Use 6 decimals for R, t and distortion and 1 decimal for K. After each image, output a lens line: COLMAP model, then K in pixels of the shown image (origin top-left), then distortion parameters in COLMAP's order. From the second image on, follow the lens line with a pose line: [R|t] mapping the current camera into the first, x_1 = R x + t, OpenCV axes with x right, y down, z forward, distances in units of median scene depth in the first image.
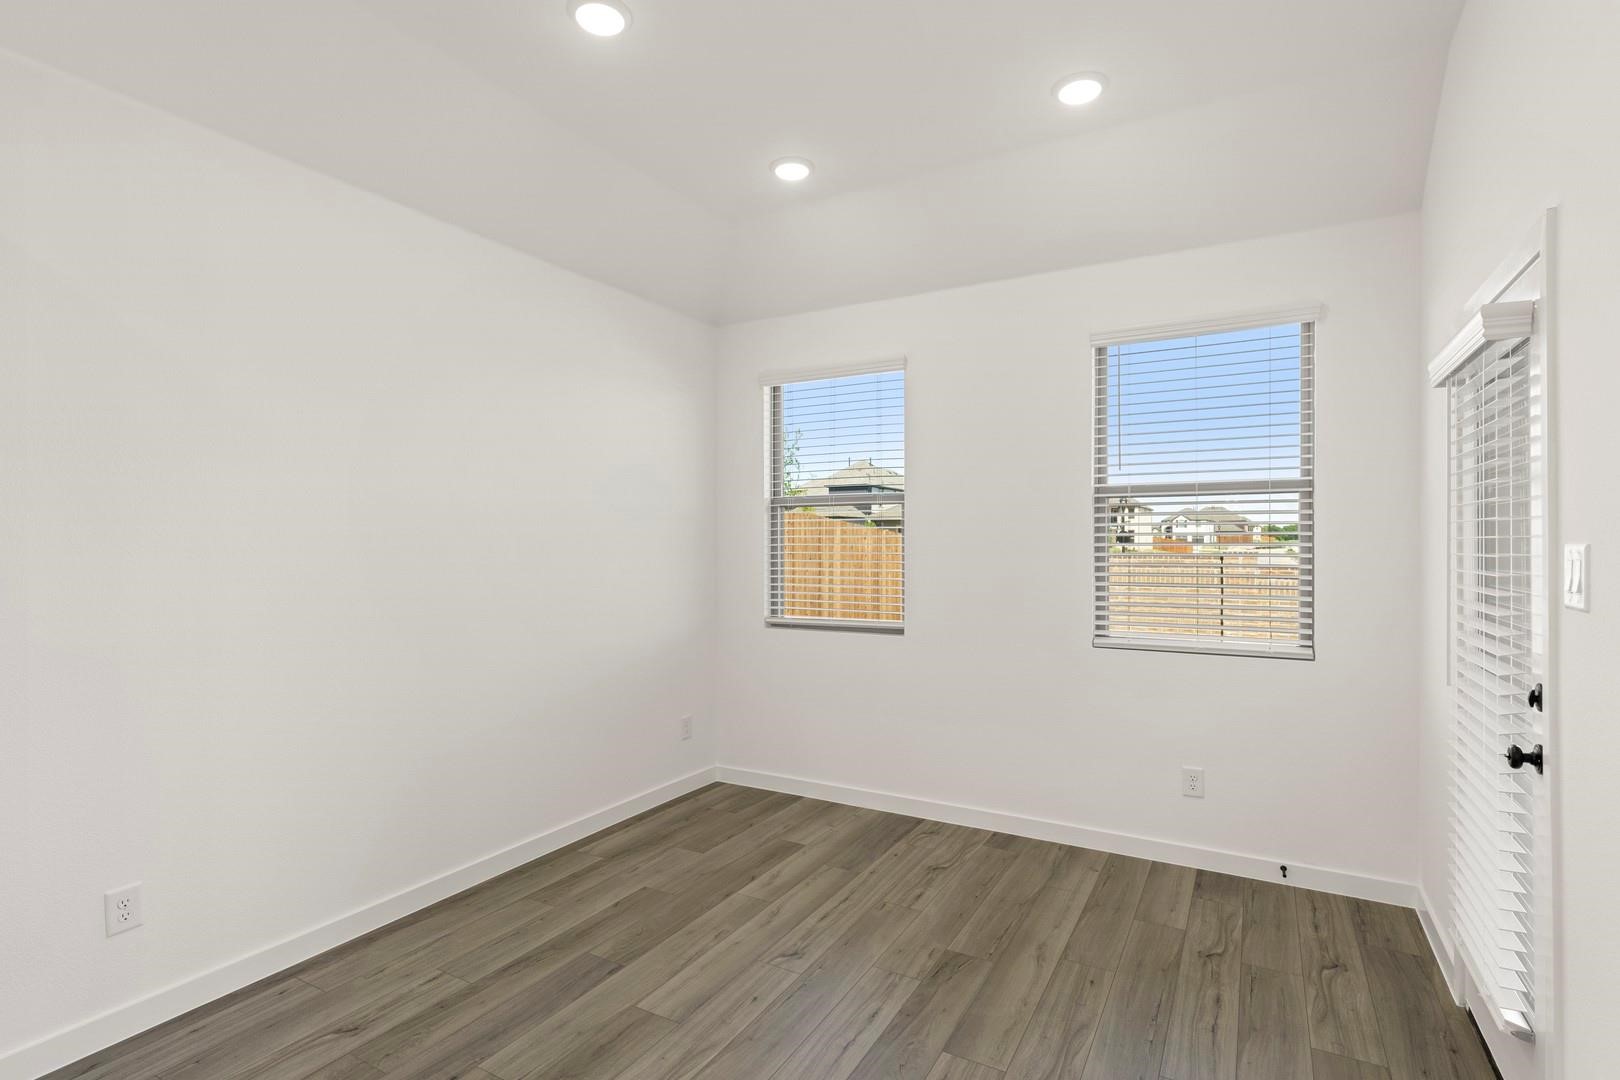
lens RADIAL K [[773.5, 0, 836.6], [0, 773.5, 551.9], [0, 0, 1]] dist [0.002739, 0.000236]
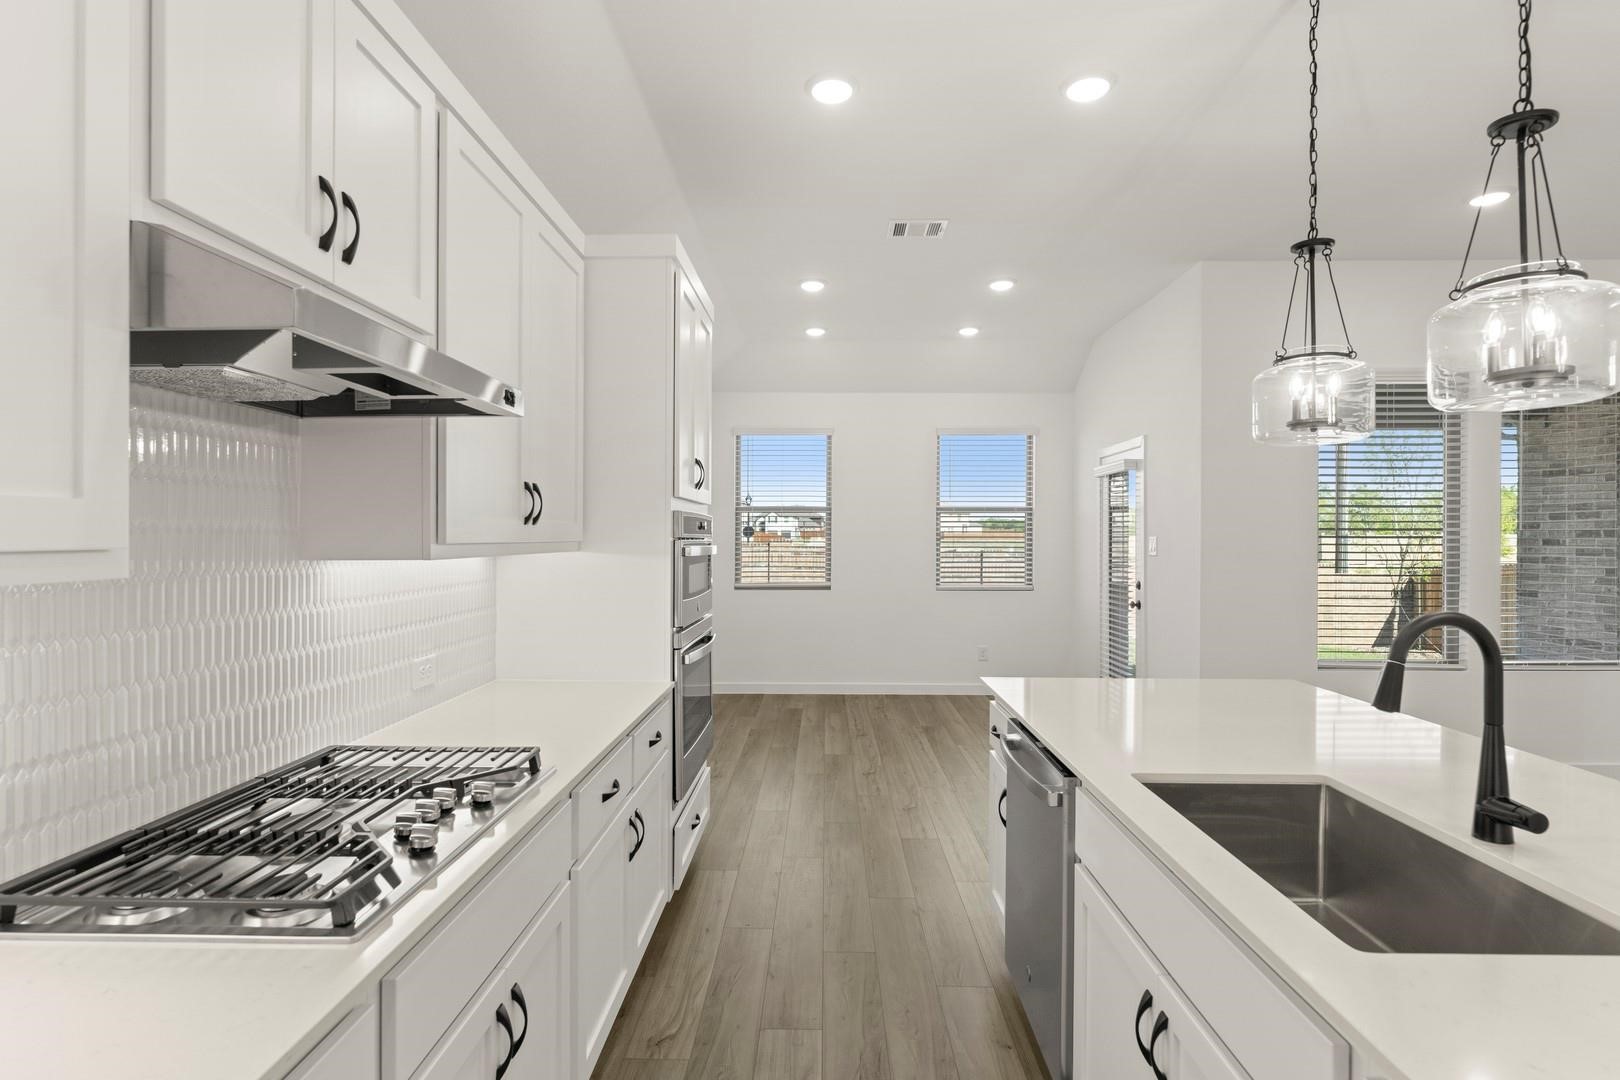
lens RADIAL K [[759.1, 0, 810.0], [0, 759.1, 540.0], [0, 0, 1]] dist [-0.043181, 0.000001]
pose [[0.886899, 0.000920, 0.461962, -0.834174], [0.001951, 0.999982, -0.005737, 0.007465], [-0.461959, 0.005990, 0.886881, -0.538226]]
